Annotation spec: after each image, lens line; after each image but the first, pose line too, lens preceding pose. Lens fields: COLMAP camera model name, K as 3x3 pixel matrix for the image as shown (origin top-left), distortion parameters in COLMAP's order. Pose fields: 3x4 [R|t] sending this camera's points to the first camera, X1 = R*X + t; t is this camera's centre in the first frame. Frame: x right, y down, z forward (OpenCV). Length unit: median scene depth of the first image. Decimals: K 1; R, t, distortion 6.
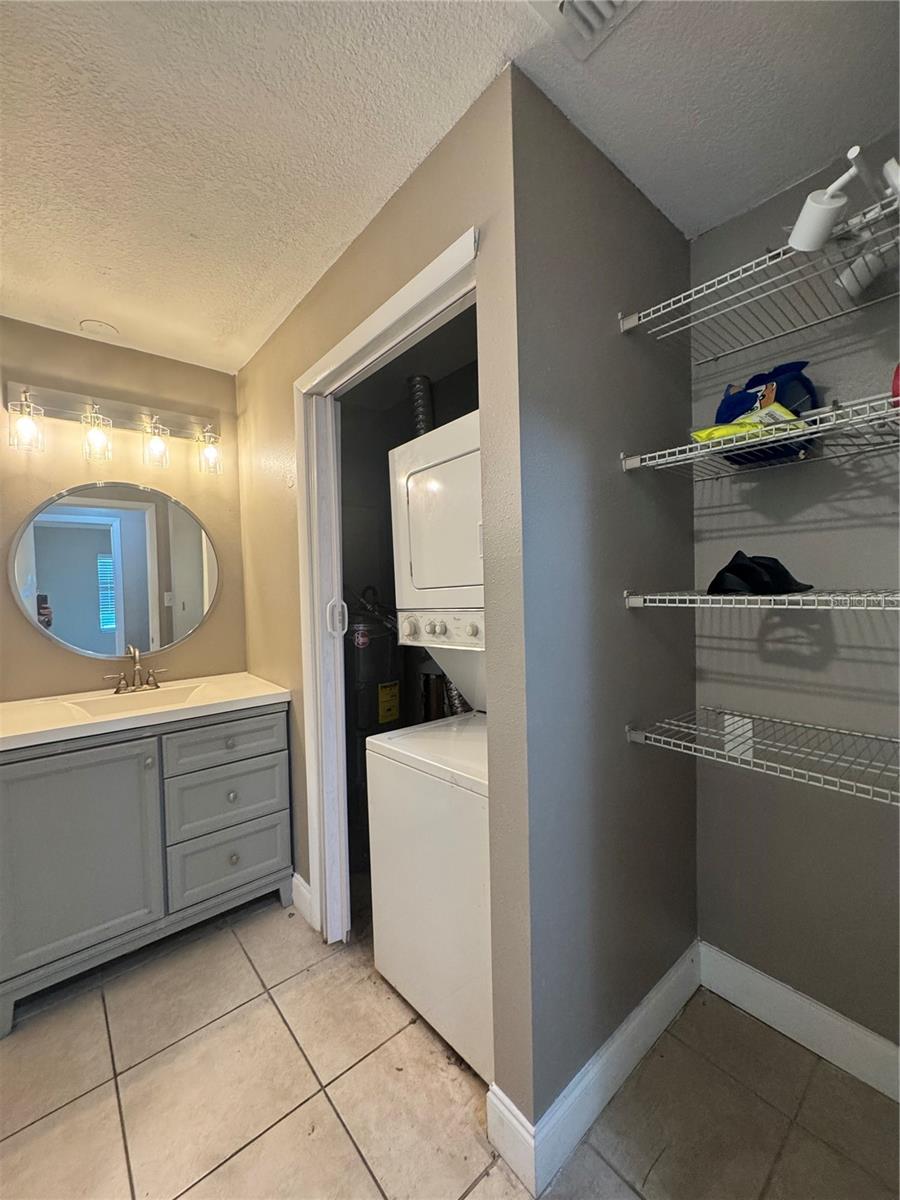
lens RADIAL K [[480.3, 0, 450.6], [0, 480.3, 600.3], [0, 0, 1]] dist [0.001024, 0.000344]
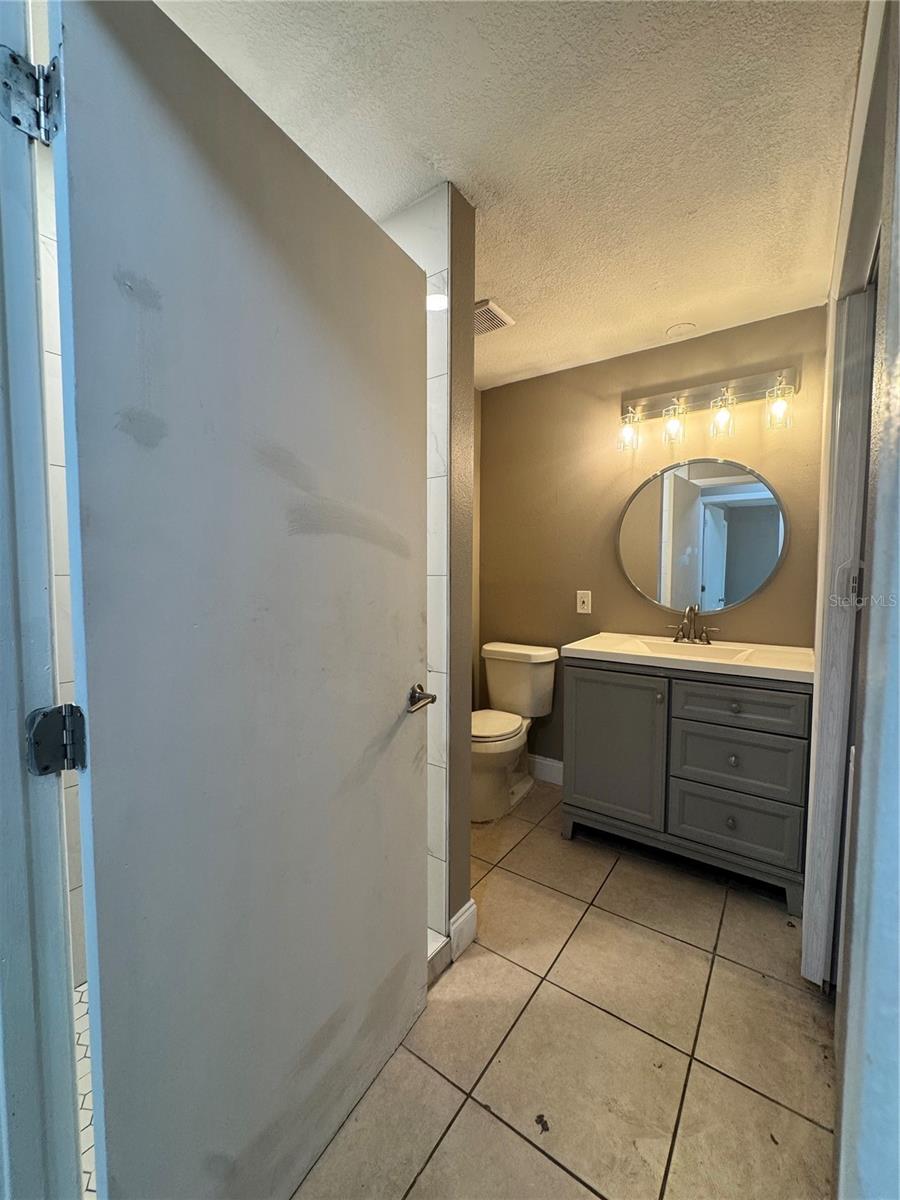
lens RADIAL K [[480.3, 0, 451.4], [0, 480.3, 599.3], [0, 0, 1]] dist [0.001024, 0.000344]
pose [[0.247346, 0.079652, -0.965648, 0.352363], [-0.035428, 0.996692, 0.073138, 0.026339], [0.968279, 0.016120, 0.249349, 0.197679]]
